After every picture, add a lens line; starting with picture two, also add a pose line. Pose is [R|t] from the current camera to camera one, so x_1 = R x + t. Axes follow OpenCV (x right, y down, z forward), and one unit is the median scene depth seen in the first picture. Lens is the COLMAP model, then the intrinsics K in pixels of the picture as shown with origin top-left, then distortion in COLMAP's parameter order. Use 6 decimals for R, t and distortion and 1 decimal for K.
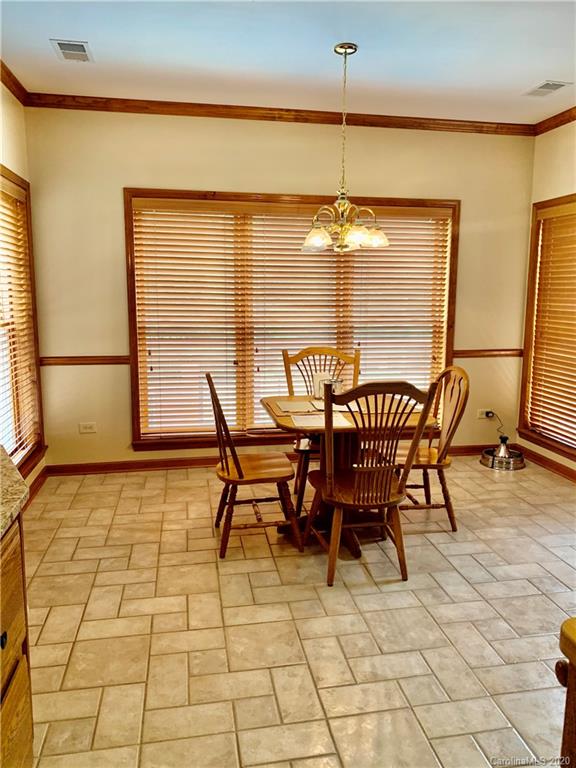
lens RADIAL K [[591.5, 0, 288.0], [0, 591.5, 384.0], [0, 0, 1]] dist [0.059205, -0.064641]
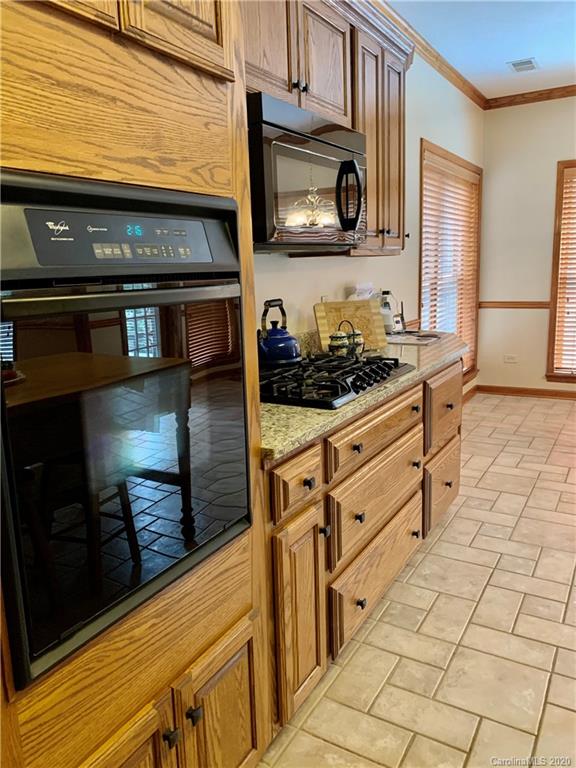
lens RADIAL K [[586.7, 0, 288.0], [0, 586.7, 384.0], [0, 0, 1]] dist [-0.010460, 0.006327]
pose [[0.759491, 0.091714, -0.644020, 0.116445], [-0.062355, 0.995717, 0.068264, 0.074473], [0.647522, -0.011689, 0.761957, -0.267835]]
